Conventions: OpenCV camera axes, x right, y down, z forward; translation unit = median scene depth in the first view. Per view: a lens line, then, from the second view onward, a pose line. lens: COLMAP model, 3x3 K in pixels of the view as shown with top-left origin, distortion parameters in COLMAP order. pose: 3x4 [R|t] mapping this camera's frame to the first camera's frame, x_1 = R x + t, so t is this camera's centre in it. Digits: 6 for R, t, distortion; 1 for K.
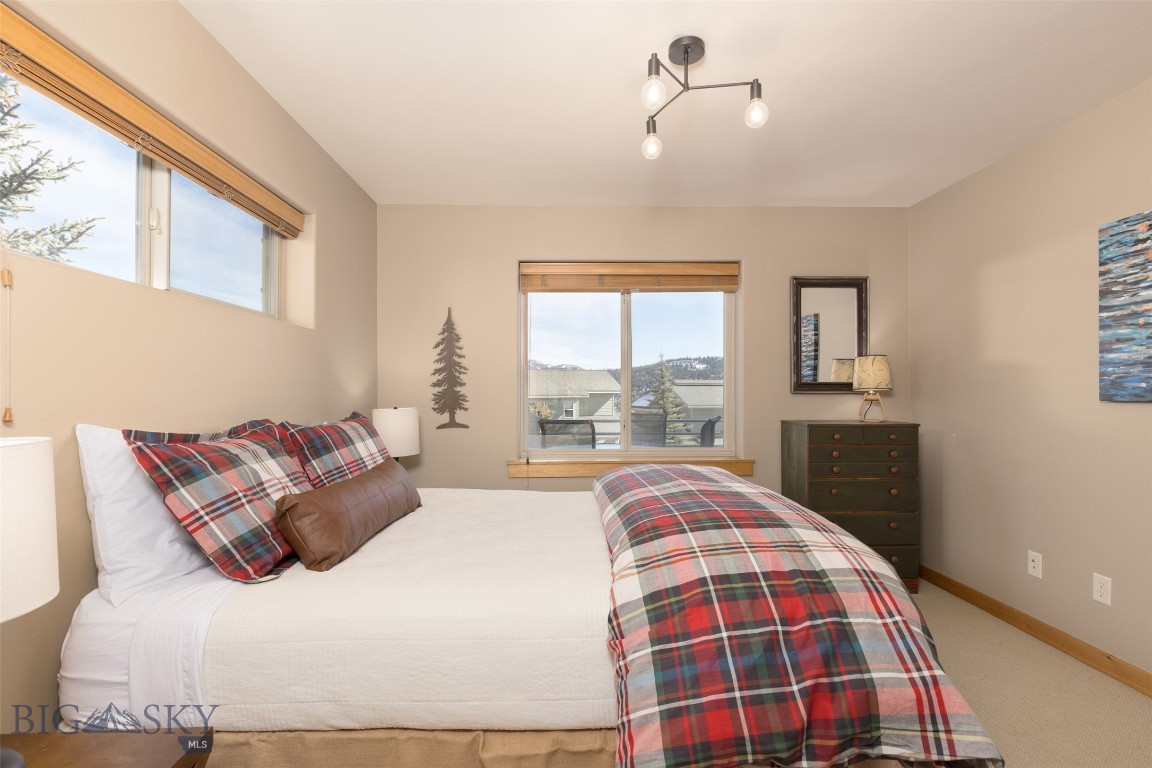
lens RADIAL K [[511.3, 0, 576.5], [0, 511.3, 388.3], [0, 0, 1]] dist [-0.000991, -0.000471]
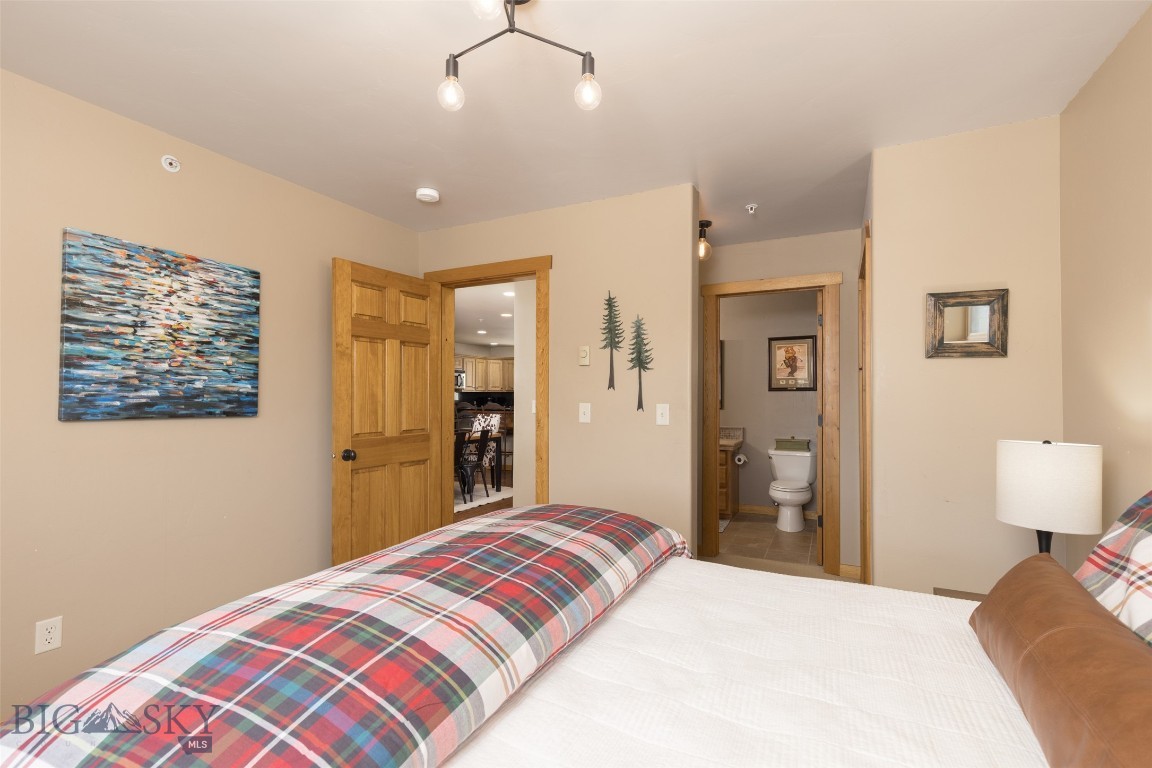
lens RADIAL K [[526.5, 0, 577.5], [0, 526.5, 390.2], [0, 0, 1]] dist [0.004930, -0.000477]
pose [[-0.901784, 0.000410, 0.432188, -0.197861], [-0.010476, 0.999685, -0.022807, -0.017457], [-0.432061, -0.025094, -0.901495, 1.478091]]
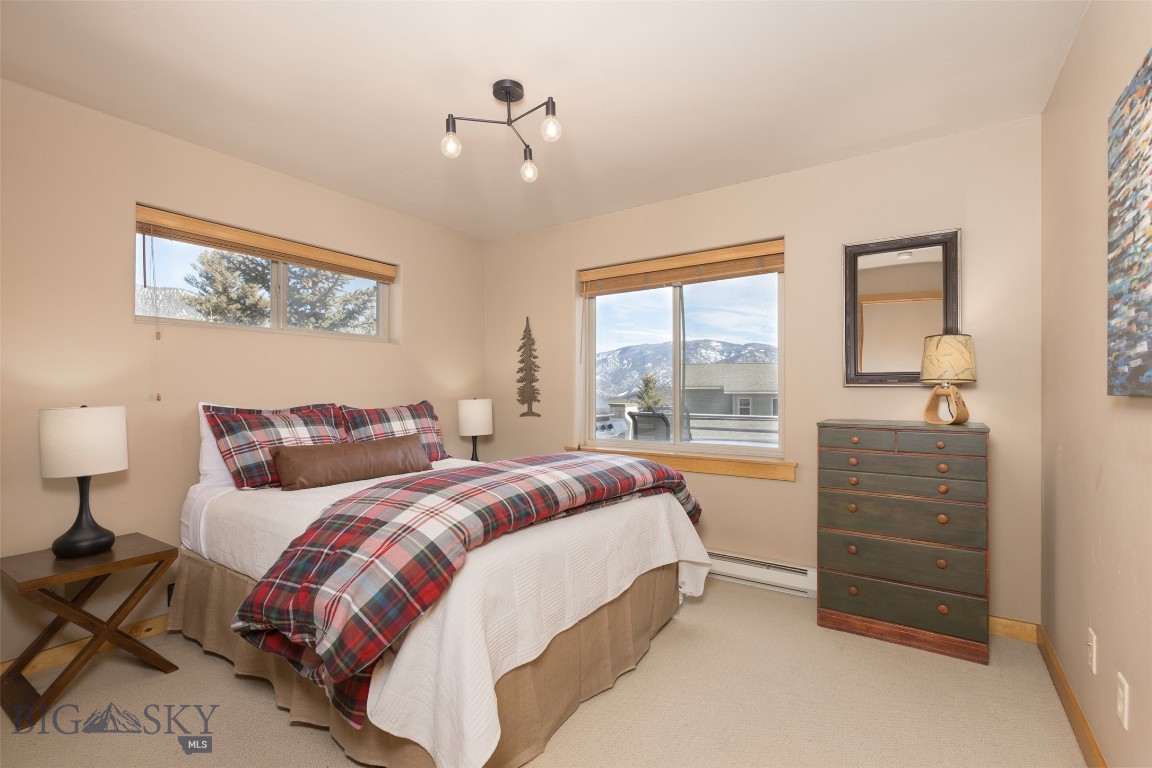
lens RADIAL K [[511.3, 0, 576.5], [0, 511.3, 388.3], [0, 0, 1]] dist [-0.000991, -0.000471]
pose [[0.813383, -0.002648, -0.581722, 0.860667], [0.007294, 0.999957, 0.005646, 0.007688], [0.581682, -0.008835, 0.813368, 0.122605]]
